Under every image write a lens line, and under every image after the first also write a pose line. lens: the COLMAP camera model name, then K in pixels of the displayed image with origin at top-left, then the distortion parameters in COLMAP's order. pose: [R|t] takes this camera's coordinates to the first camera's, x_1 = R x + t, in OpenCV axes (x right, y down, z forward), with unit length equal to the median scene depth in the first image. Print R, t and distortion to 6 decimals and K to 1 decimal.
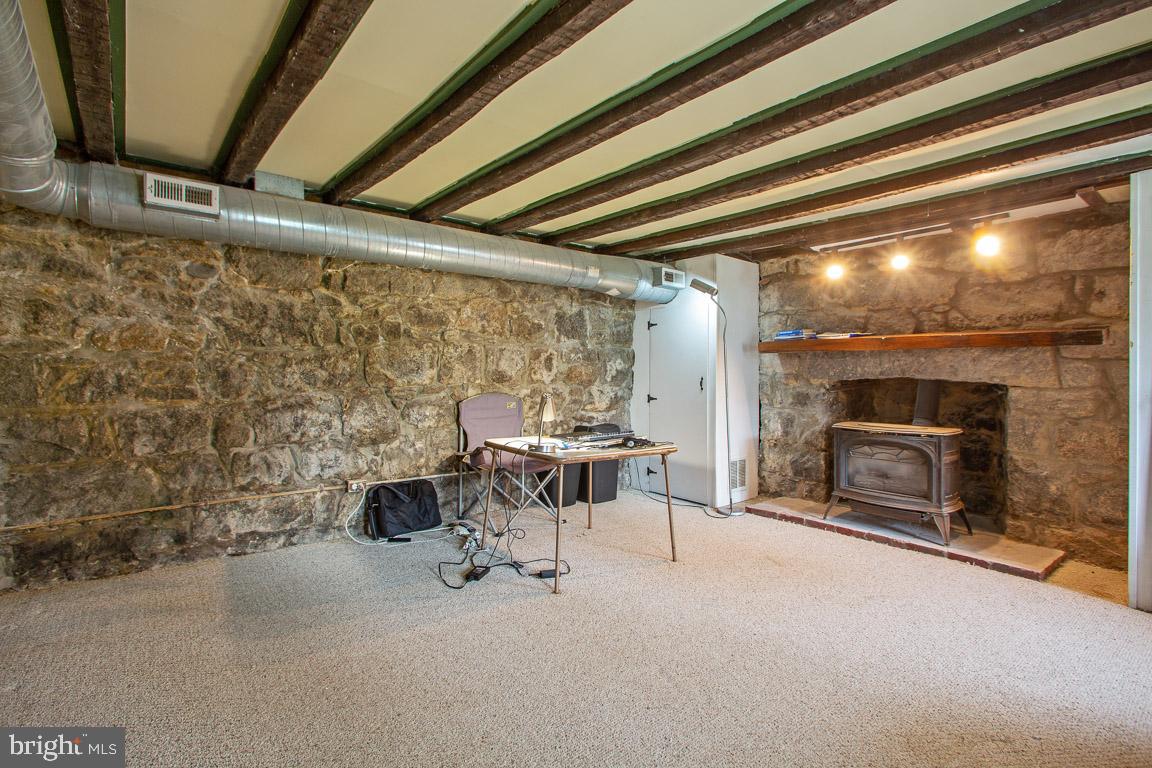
lens RADIAL K [[556.4, 0, 573.1], [0, 556.4, 375.9], [0, 0, 1]] dist [-0.007205, 0.005523]
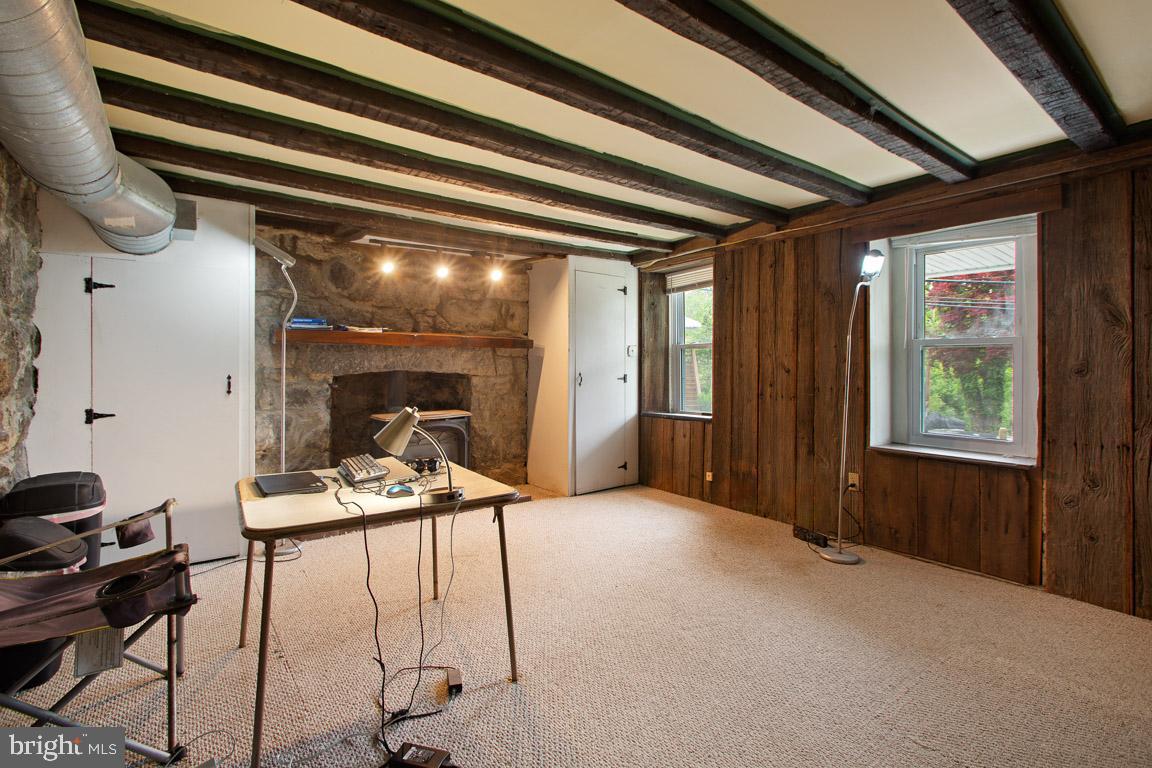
lens RADIAL K [[556.4, 0, 578.2], [0, 556.4, 362.0], [0, 0, 1]] dist [-0.007205, 0.005523]
pose [[0.003924, -0.004701, 0.999981, -0.618736], [0.005862, 0.999972, 0.004678, -0.020296], [-0.999975, 0.005844, 0.003952, 0.754718]]
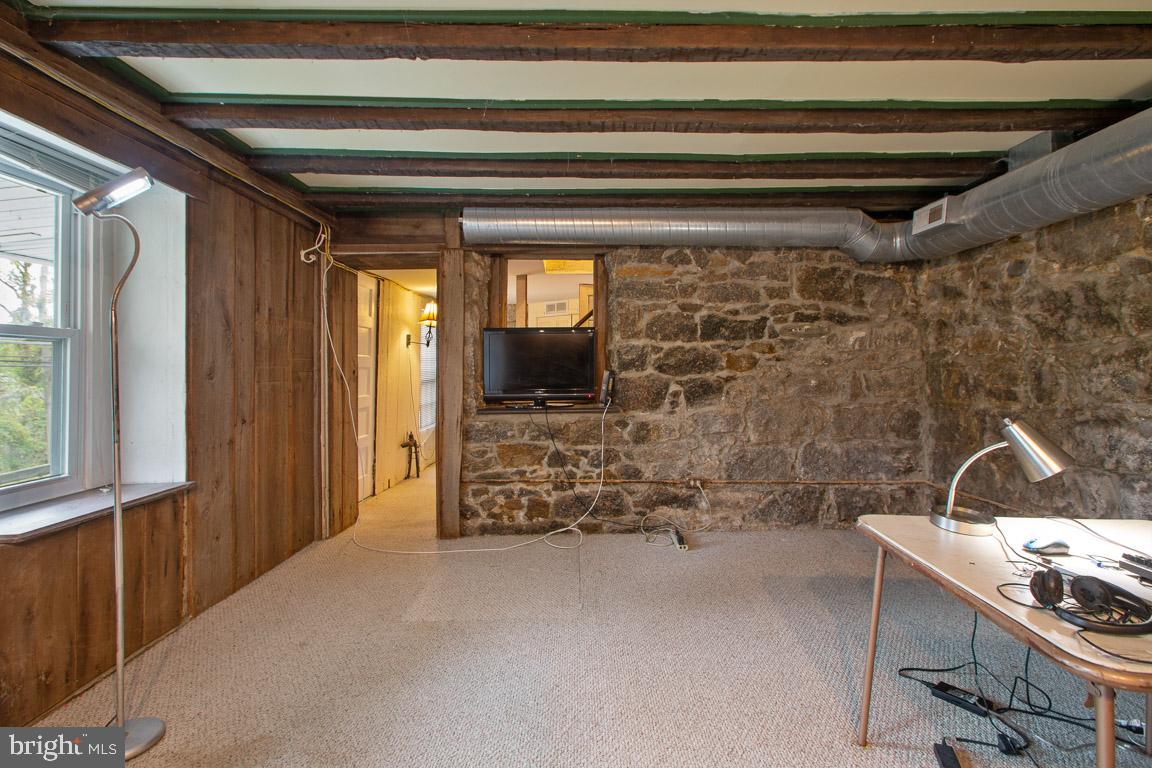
lens RADIAL K [[556.4, 0, 574.3], [0, 556.4, 376.7], [0, 0, 1]] dist [-0.007205, 0.005523]
pose [[-0.630649, 0.006750, -0.776039, 0.516457], [-0.006650, 0.999878, 0.014102, -0.009561], [0.776040, 0.014054, -0.630527, 0.934871]]
